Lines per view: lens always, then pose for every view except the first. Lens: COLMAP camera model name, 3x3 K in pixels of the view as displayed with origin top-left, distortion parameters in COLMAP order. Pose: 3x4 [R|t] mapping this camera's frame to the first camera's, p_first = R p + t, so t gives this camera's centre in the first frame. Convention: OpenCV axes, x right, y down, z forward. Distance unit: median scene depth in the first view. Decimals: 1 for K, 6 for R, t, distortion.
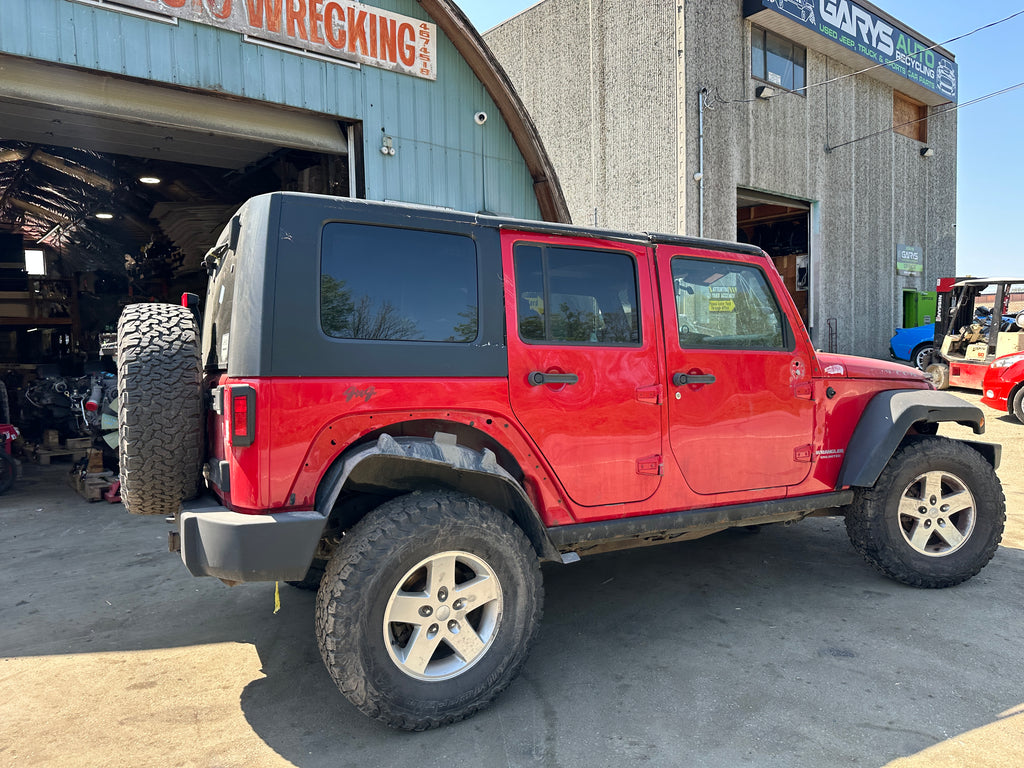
lens RADIAL K [[726.1, 0, 516.3], [0, 726.1, 377.2], [0, 0, 1]] dist [0.027366, -0.034888]
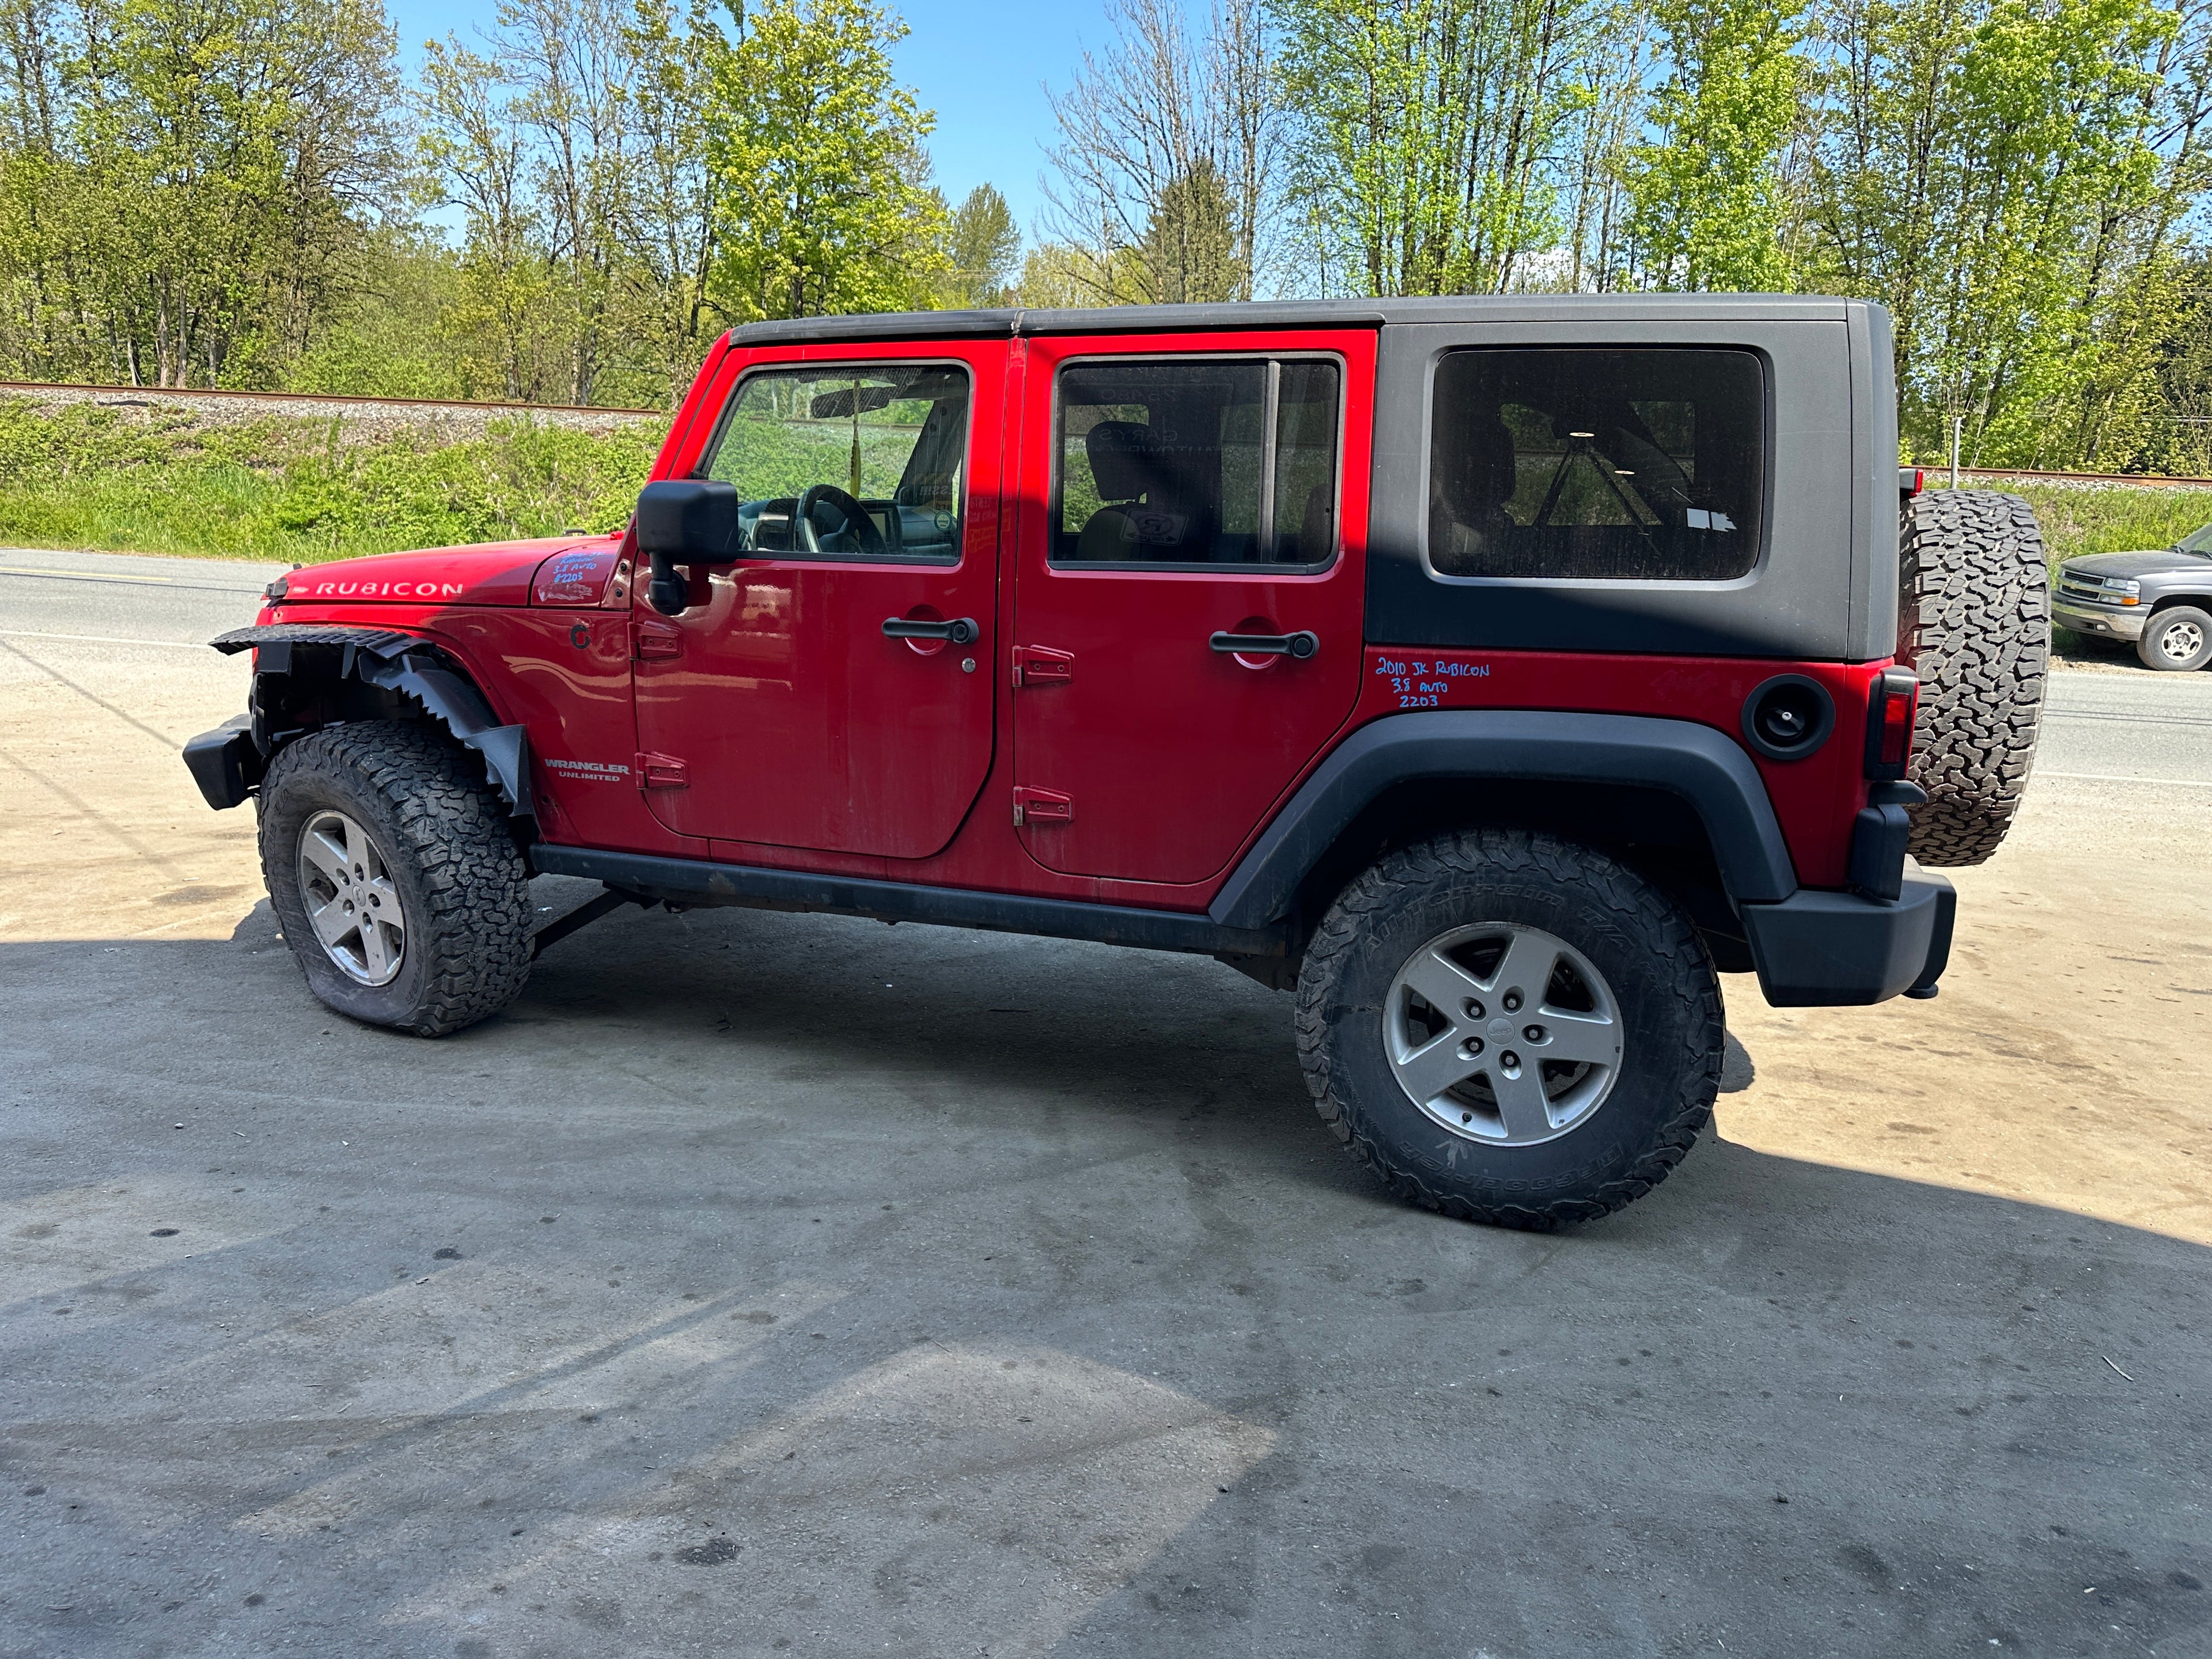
lens RADIAL K [[1564.0, 0, 1111.4], [0, 1564.0, 806.3], [0, 0, 1]] dist [0.028447, -0.032934]
pose [[-0.709514, -0.155835, 0.687245, -0.440389], [0.000953, 0.975029, 0.222075, -0.065158], [-0.704691, 0.158220, -0.691648, 1.144661]]
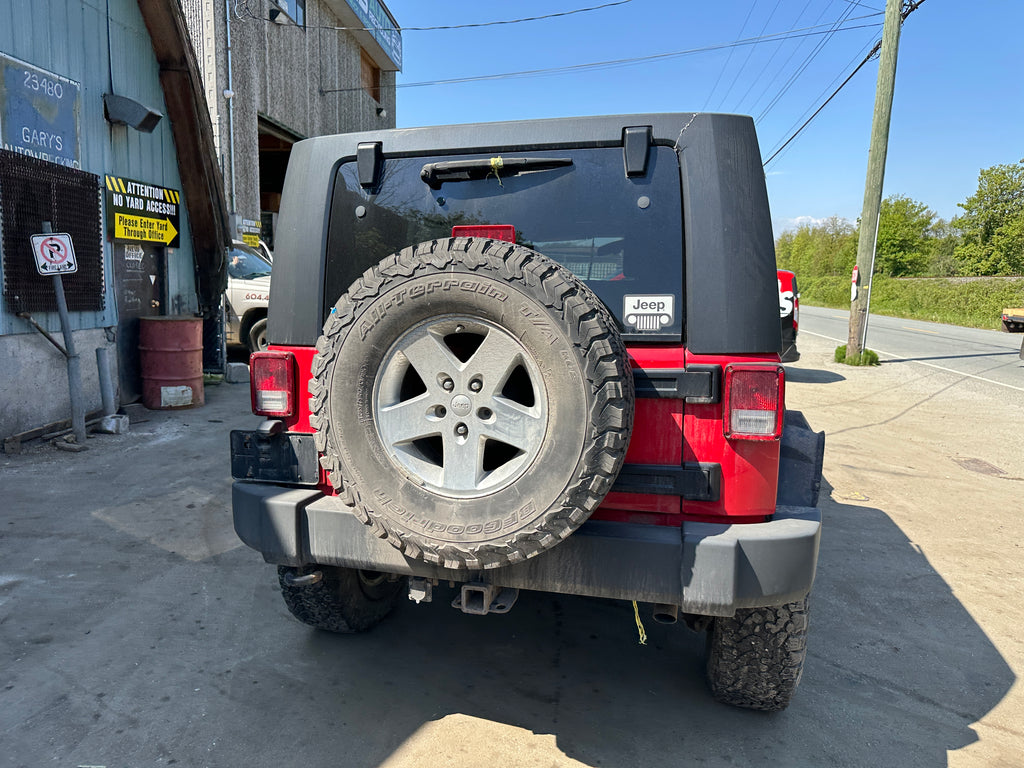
lens RADIAL K [[726.1, 0, 518.5], [0, 726.1, 375.4], [0, 0, 1]] dist [0.027366, -0.034888]
pose [[0.681837, -0.059468, 0.729083, -0.461542], [-0.003125, 0.996444, 0.084197, -0.017152], [-0.731497, -0.059687, 0.679227, 0.268499]]
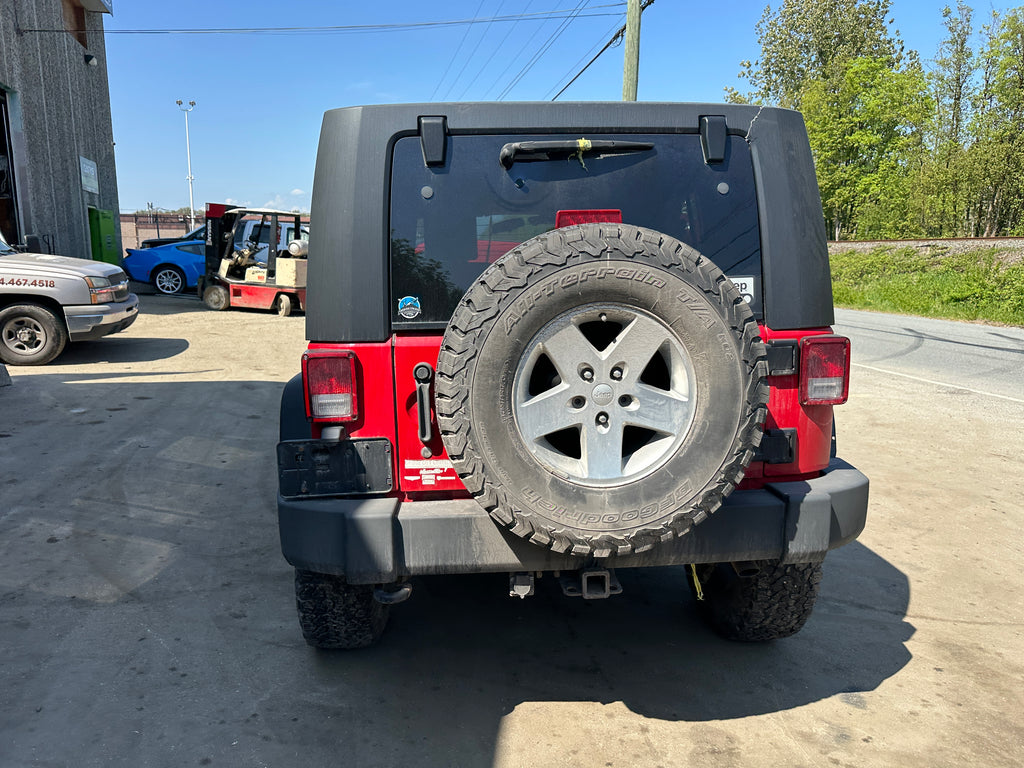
lens RADIAL K [[726.1, 0, 515.7], [0, 726.1, 384.8], [0, 0, 1]] dist [0.027366, -0.034888]
pose [[0.385675, -0.137492, 0.912332, -0.546490], [0.025976, 0.990060, 0.138225, -0.025667], [-0.922269, -0.029611, 0.385413, 0.410514]]
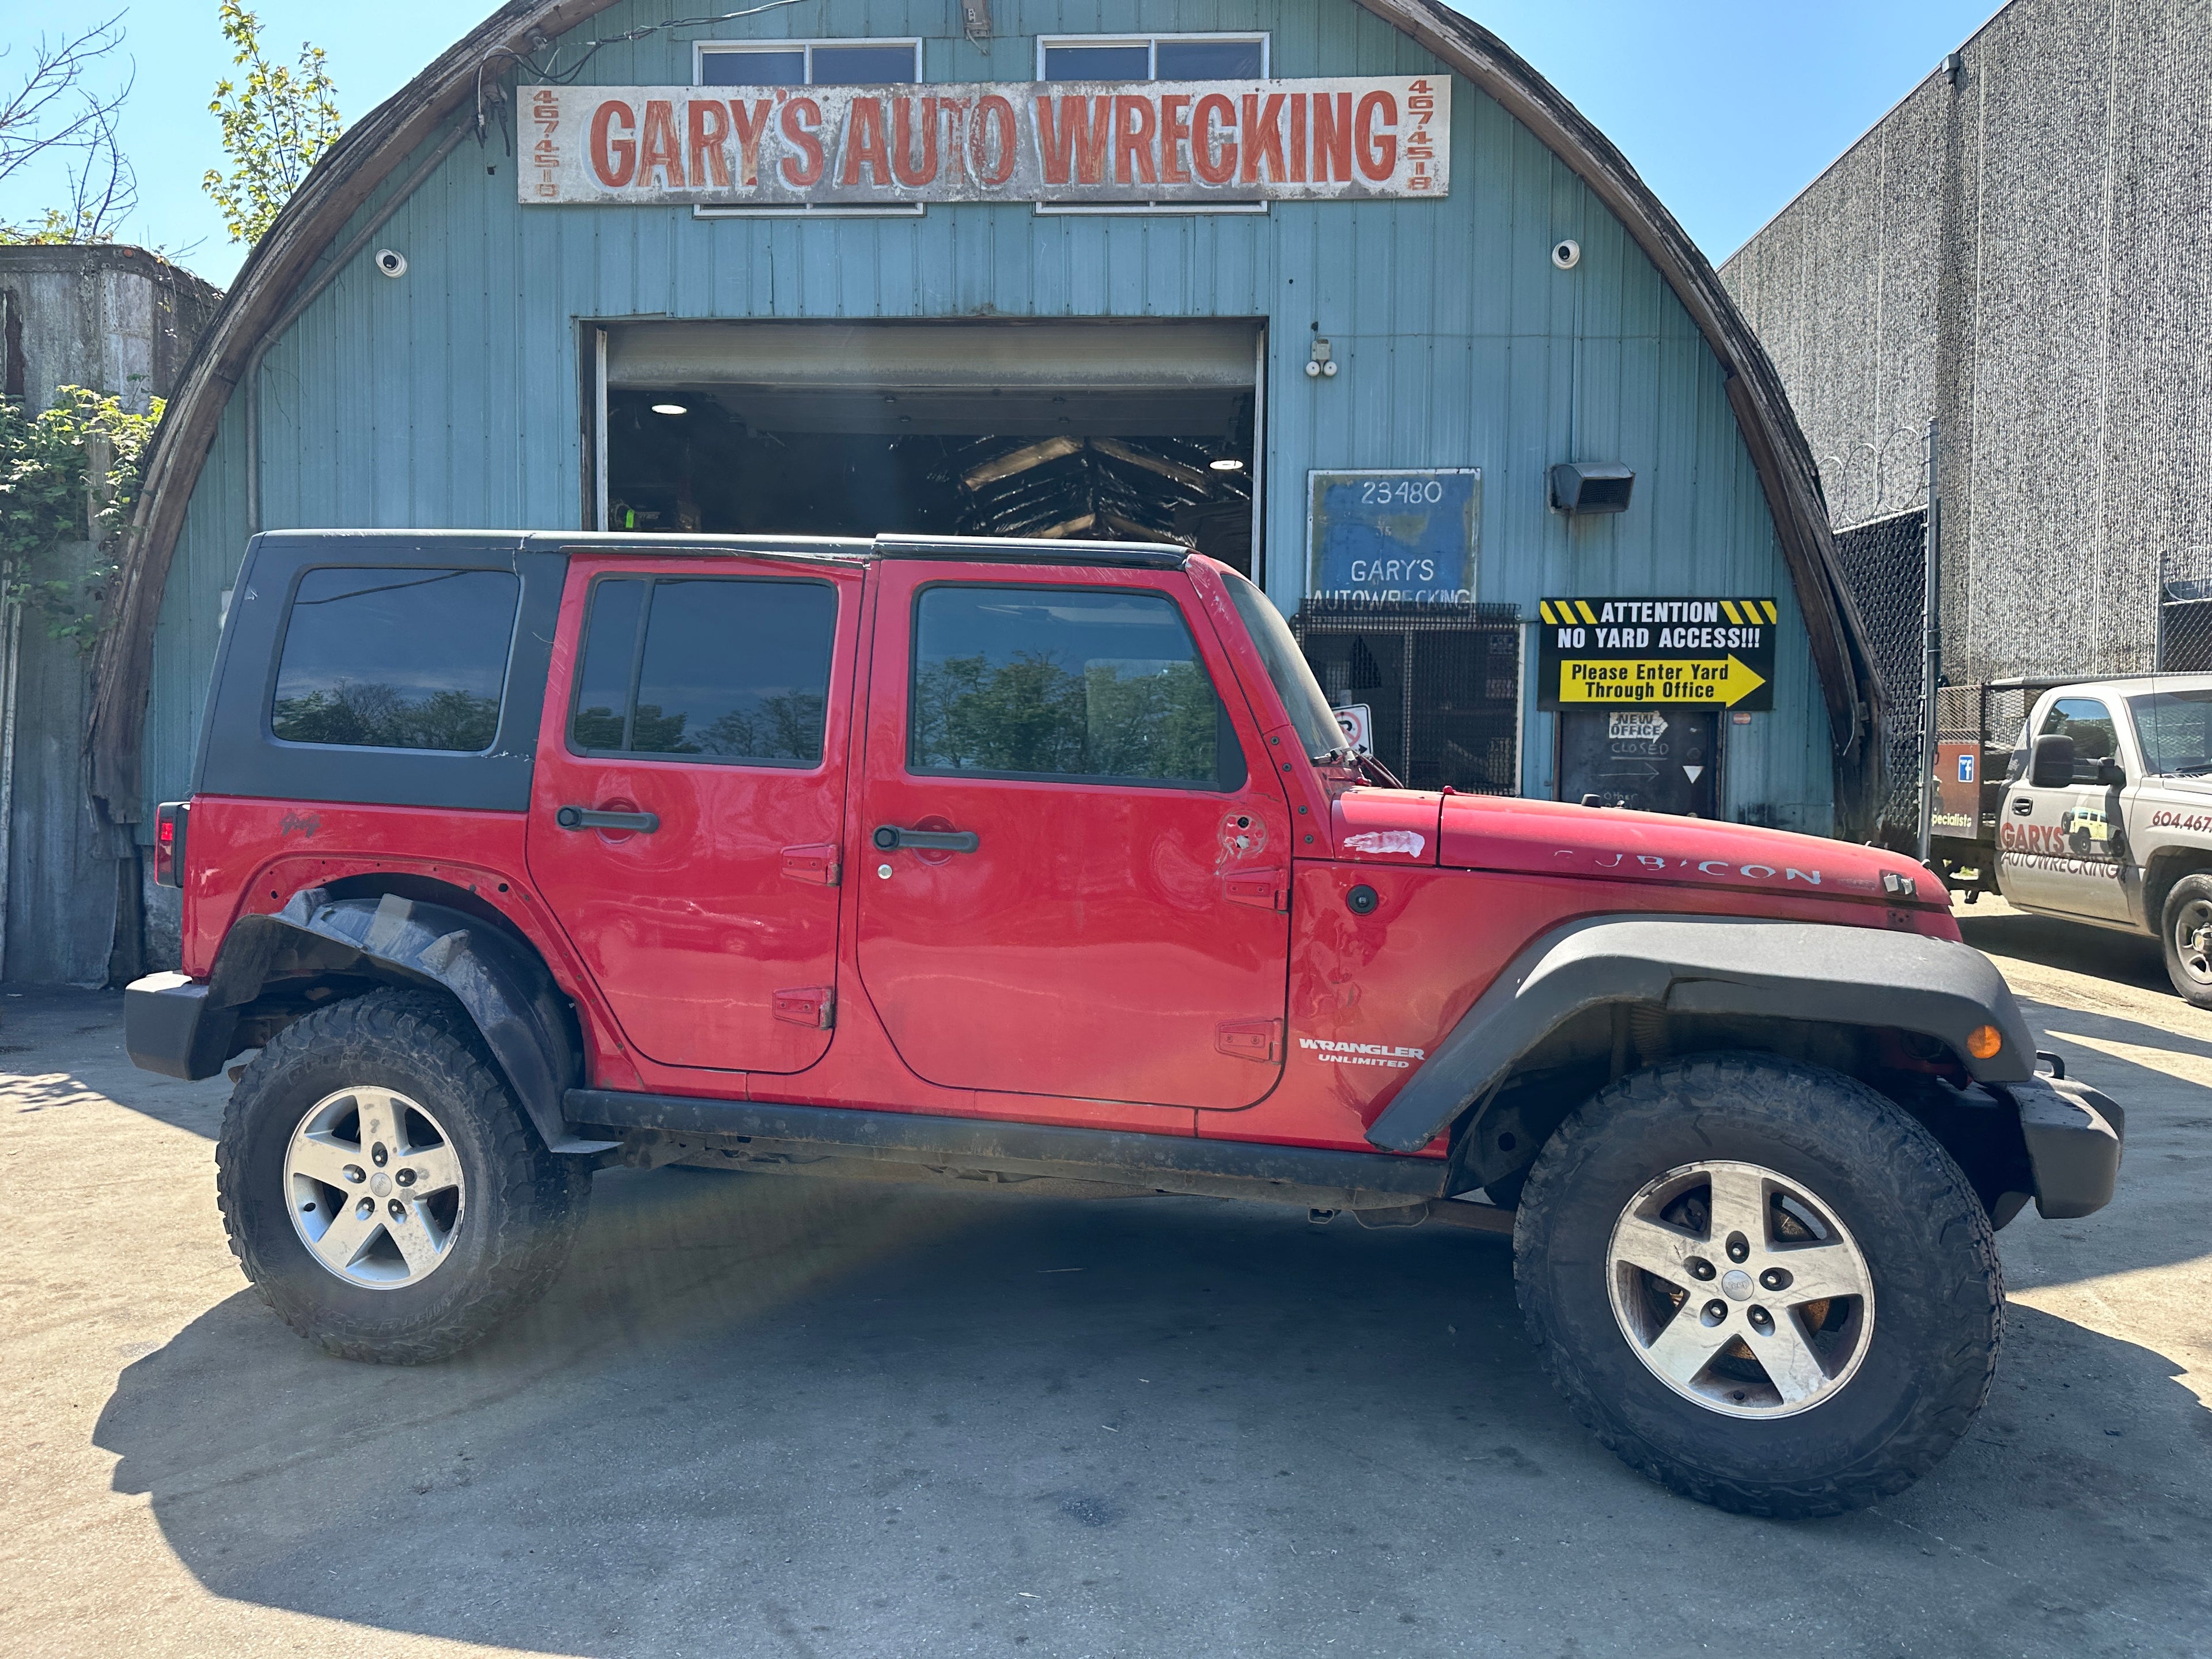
lens RADIAL K [[1564.0, 0, 1116.5], [0, 1564.0, 837.4], [0, 0, 1]] dist [0.028447, -0.032934]
pose [[0.751974, 0.049564, -0.657327, 0.551248], [-0.052214, 0.998515, 0.015558, -0.011523], [0.657122, 0.022623, 0.753445, 0.174187]]
